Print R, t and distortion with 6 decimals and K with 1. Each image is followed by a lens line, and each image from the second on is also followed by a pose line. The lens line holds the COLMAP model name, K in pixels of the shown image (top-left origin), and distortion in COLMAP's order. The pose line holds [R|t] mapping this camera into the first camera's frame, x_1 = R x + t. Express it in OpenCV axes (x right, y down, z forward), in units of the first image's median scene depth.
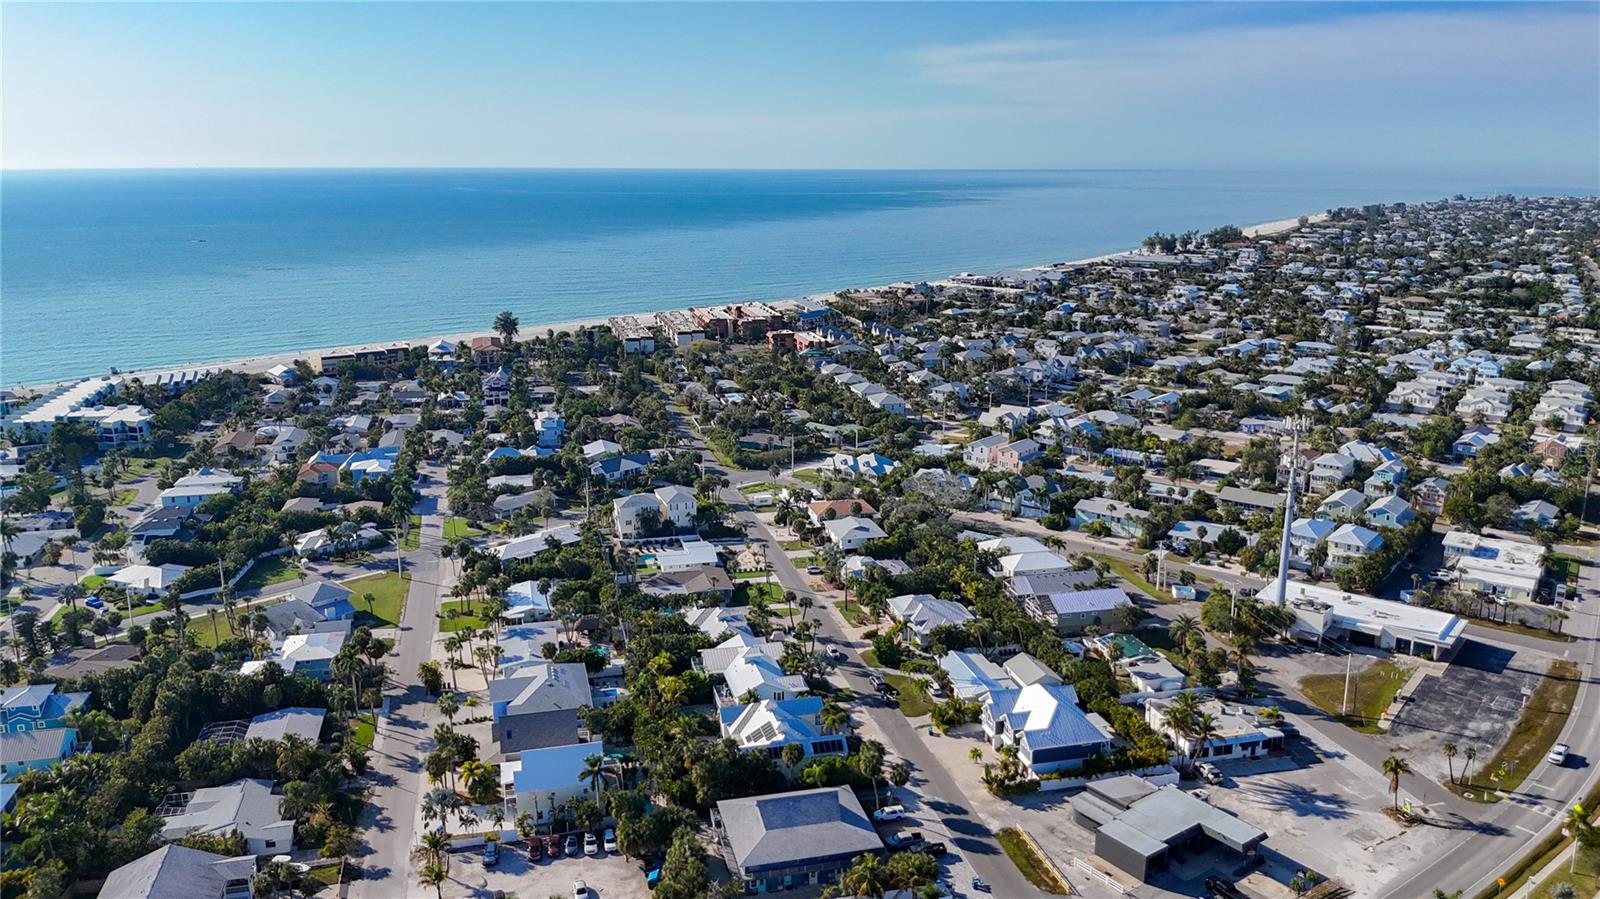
lens RADIAL K [[1211.4, 0, 813.7], [0, 1211.4, 451.5], [0, 0, 1]] dist [0.039497, -0.081283]
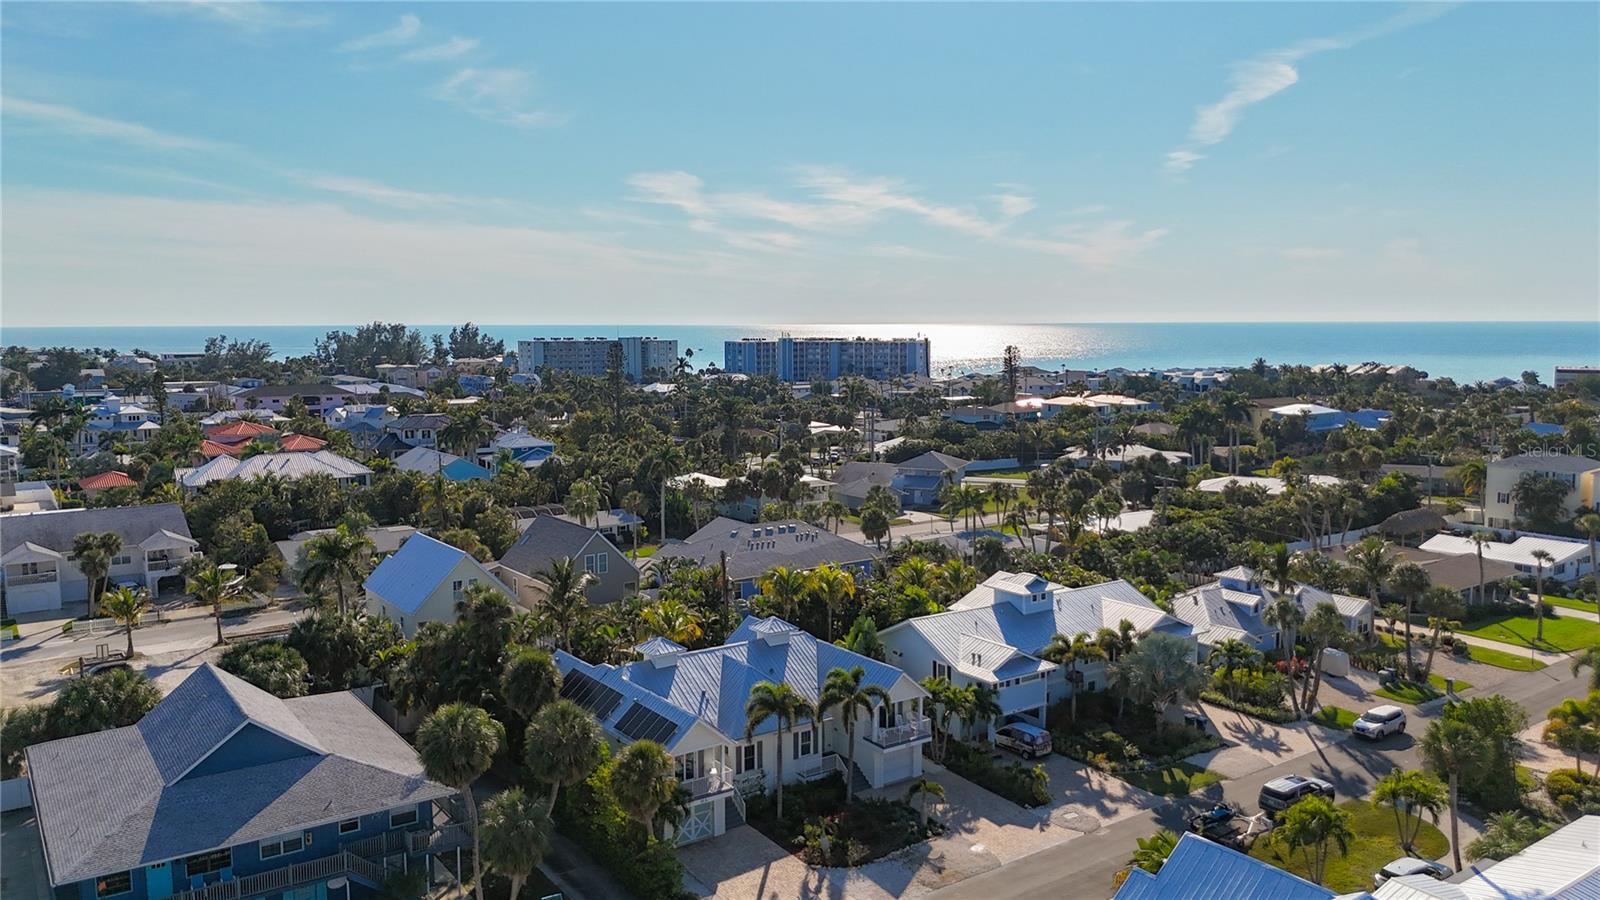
lens RADIAL K [[1211.4, 0, 813.7], [0, 1211.4, 452.0], [0, 0, 1]] dist [0.039497, -0.081283]
pose [[0.359908, 0.095563, -0.928081, 0.229230], [-0.211966, 0.977104, 0.018411, 0.100352], [0.908591, 0.190095, 0.371923, 0.602959]]
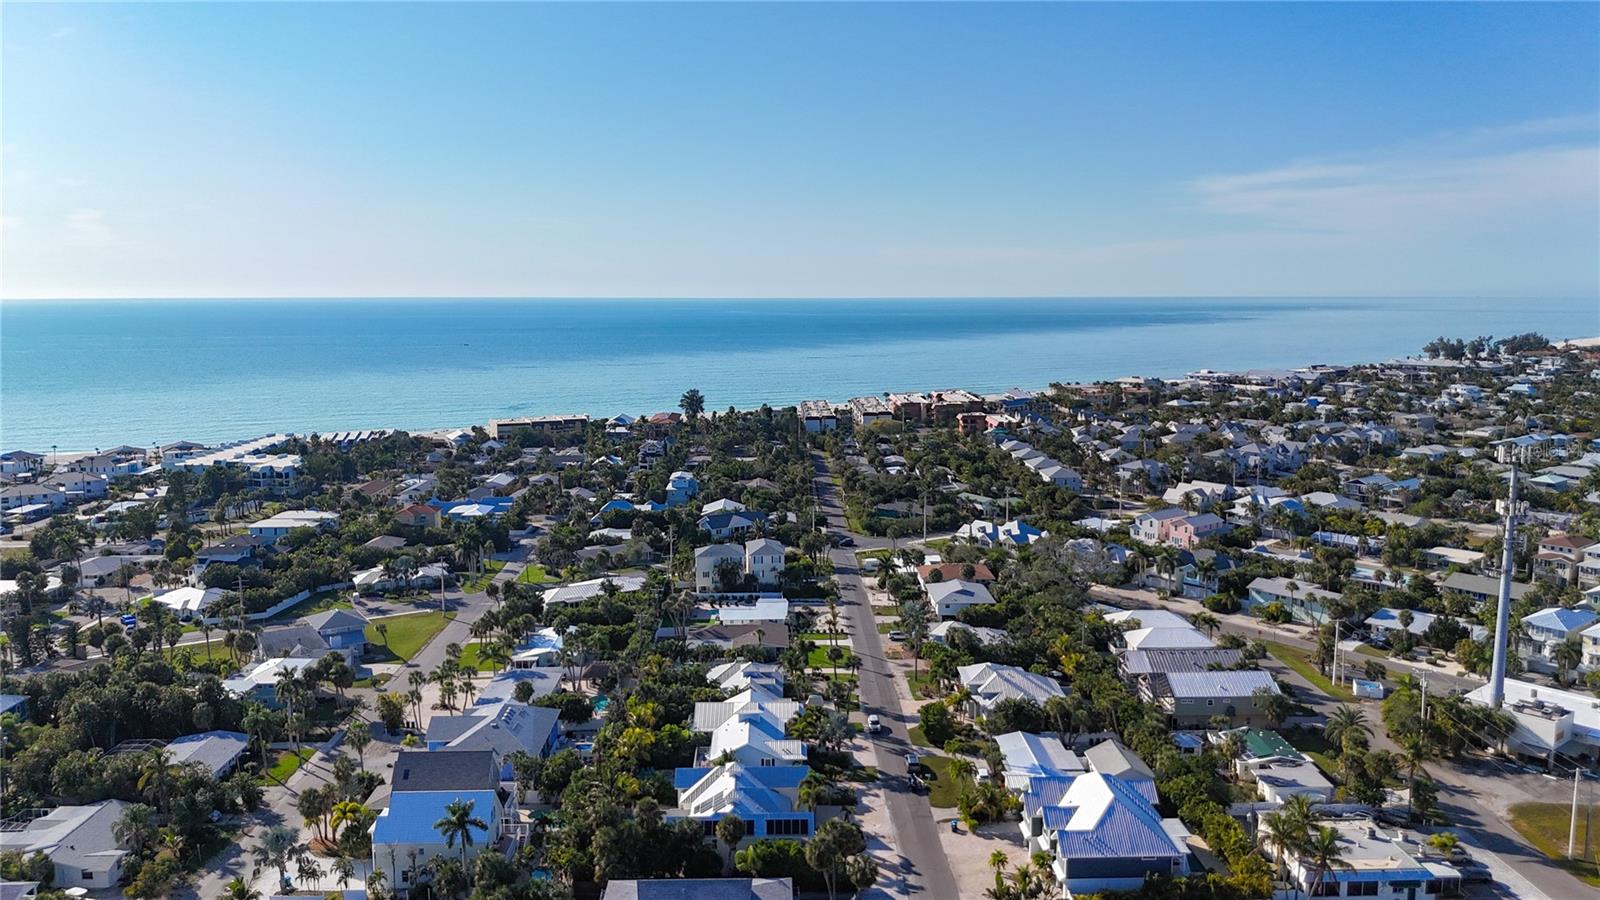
lens RADIAL K [[1211.4, 0, 813.7], [0, 1211.4, 452.0], [0, 0, 1]] dist [0.039497, -0.081283]
pose [[0.975766, 0.025064, -0.217375, 0.123495], [-0.047256, 0.994113, -0.097499, 0.057093], [0.213652, 0.105409, 0.971206, 0.167549]]
